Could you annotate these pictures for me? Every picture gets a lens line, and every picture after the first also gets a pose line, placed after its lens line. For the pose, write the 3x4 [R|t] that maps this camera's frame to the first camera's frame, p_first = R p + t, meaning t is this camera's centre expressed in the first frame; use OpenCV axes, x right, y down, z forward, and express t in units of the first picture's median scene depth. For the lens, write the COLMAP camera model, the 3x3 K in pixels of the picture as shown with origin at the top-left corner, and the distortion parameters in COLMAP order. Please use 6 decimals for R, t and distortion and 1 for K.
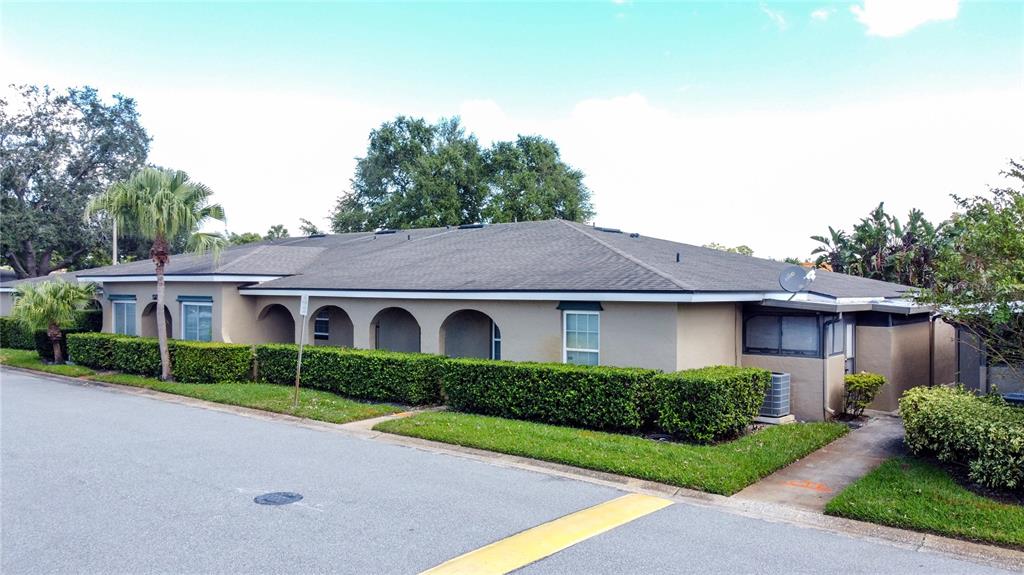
lens RADIAL K [[776.7, 0, 512.0], [0, 776.7, 287.5], [0, 0, 1]] dist [0.000349, -0.008444]
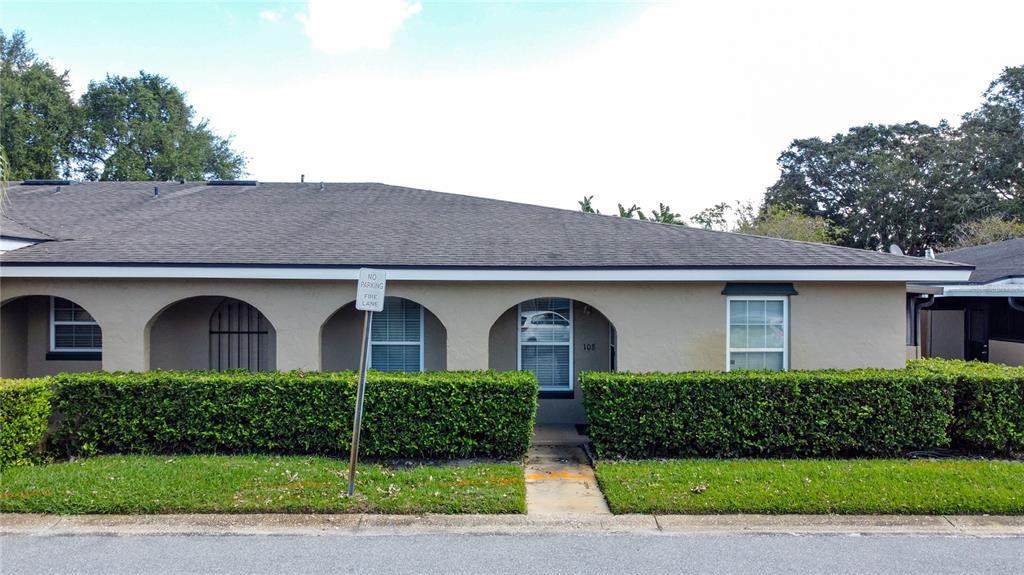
lens RADIAL K [[787.1, 0, 512.0], [0, 787.1, 287.5], [0, 0, 1]] dist [-0.000515, -0.001647]
pose [[0.776078, -0.001113, 0.630636, -0.519900], [-0.000011, 0.999998, 0.001779, 0.019919], [-0.630637, -0.001387, 0.776077, 0.543676]]
